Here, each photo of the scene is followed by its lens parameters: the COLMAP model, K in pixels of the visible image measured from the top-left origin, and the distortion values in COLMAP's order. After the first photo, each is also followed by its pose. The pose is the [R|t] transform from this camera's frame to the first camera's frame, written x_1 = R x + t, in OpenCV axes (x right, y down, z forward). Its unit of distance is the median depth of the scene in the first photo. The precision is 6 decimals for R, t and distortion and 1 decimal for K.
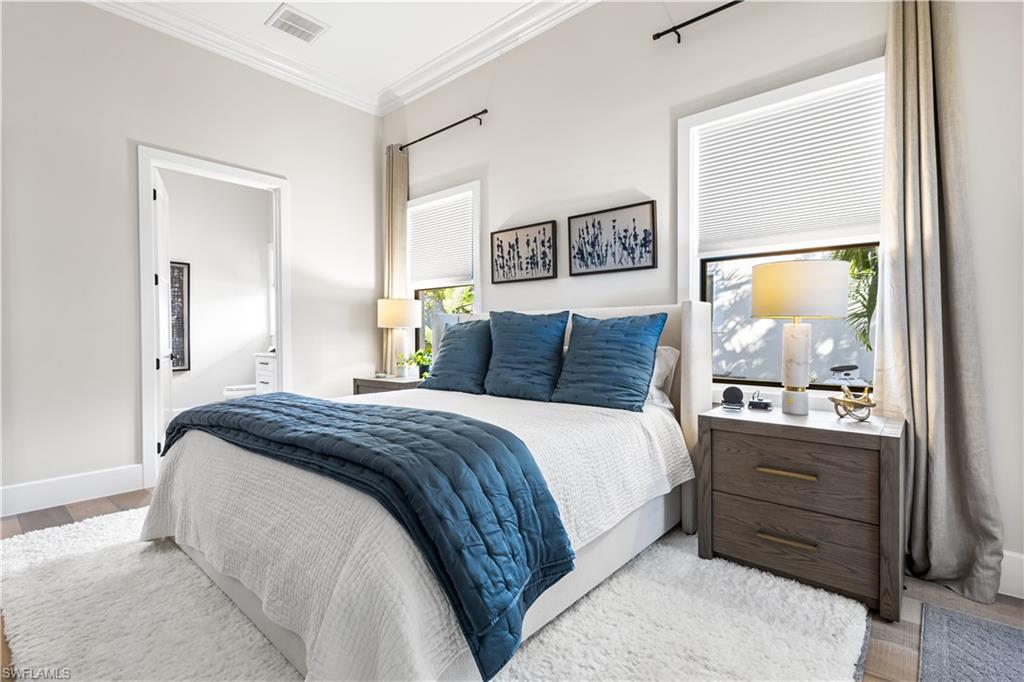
lens RADIAL K [[477.6, 0, 509.5], [0, 477.6, 336.1], [0, 0, 1]] dist [0.003248, 0.000638]
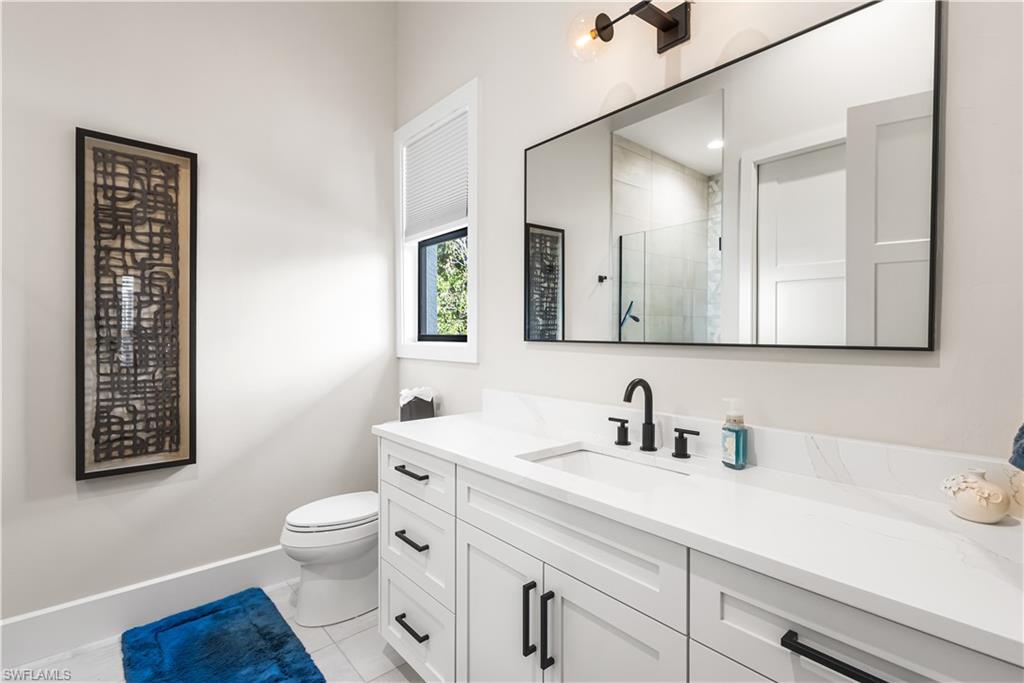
lens RADIAL K [[477.6, 0, 514.7], [0, 477.6, 341.1], [0, 0, 1]] dist [0.003248, 0.000638]
pose [[0.991427, 0.005284, -0.130551, -0.394385], [-0.005450, 0.999985, -0.000918, -0.017696], [0.130544, 0.001622, 0.991441, 0.688265]]
